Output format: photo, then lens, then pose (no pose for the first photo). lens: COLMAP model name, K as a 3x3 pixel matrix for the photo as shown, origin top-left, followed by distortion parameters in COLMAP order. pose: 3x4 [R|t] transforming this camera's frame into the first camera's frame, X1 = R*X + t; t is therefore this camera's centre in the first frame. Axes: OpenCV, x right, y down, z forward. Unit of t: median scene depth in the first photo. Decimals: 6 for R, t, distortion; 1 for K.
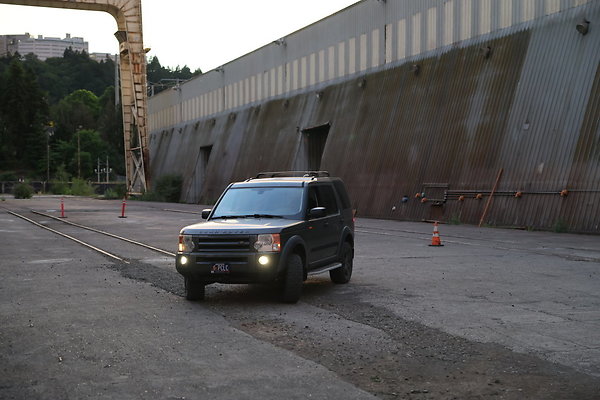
lens RADIAL K [[941.9, 0, 299.1], [0, 941.9, 199.8], [0, 0, 1]] dist [0.154629, 0.019779]
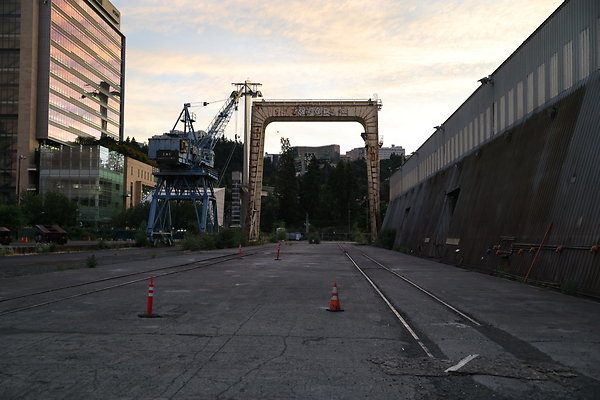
lens RADIAL K [[582.4, 0, 299.9], [0, 582.4, 201.4], [0, 0, 1]] dist [-0.002662, 0.003988]
pose [[0.918849, -0.013225, -0.394388, 0.112149], [-0.016228, 0.997326, -0.071252, -0.003797], [0.394276, 0.071870, 0.916177, 0.176108]]
